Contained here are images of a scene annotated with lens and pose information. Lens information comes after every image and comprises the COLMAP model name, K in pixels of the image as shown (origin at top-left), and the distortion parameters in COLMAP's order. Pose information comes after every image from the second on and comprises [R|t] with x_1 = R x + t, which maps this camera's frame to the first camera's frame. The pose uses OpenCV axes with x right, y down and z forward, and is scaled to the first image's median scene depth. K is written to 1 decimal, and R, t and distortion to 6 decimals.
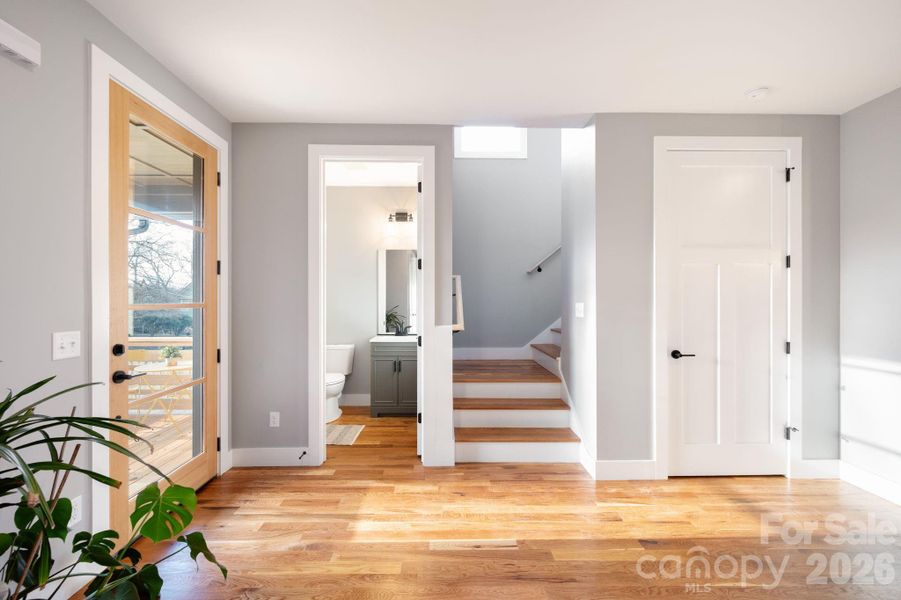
lens RADIAL K [[367.9, 0, 446.1], [0, 367.9, 299.3], [0, 0, 1]] dist [-0.001342, -0.000203]
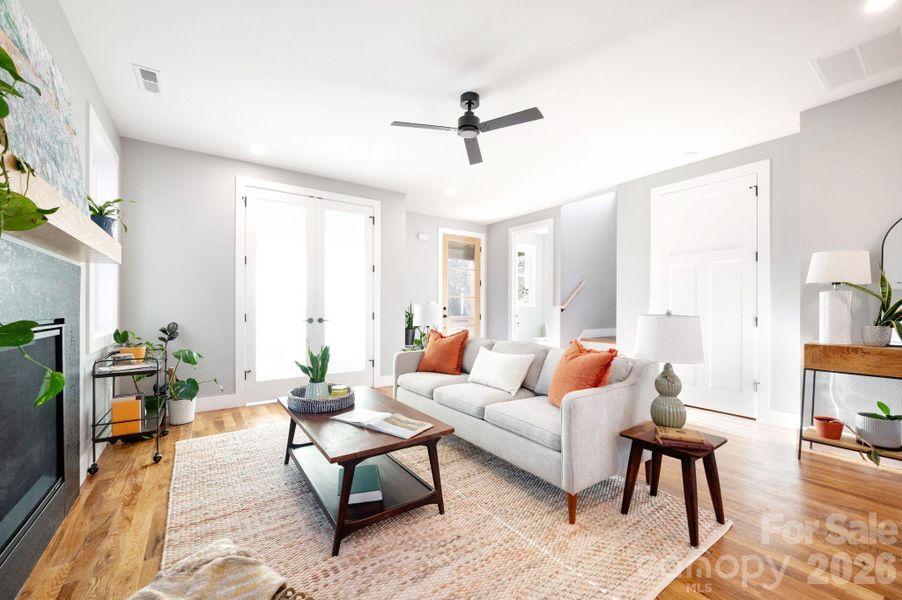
lens RADIAL K [[368.3, 0, 452.7], [0, 368.3, 304.2], [0, 0, 1]] dist [-0.001342, -0.000203]
pose [[0.563196, -0.001105, -0.826323, 1.403897], [-0.000216, 0.999999, -0.001484, 0.067917], [0.826323, 0.001015, 0.563195, -0.632718]]
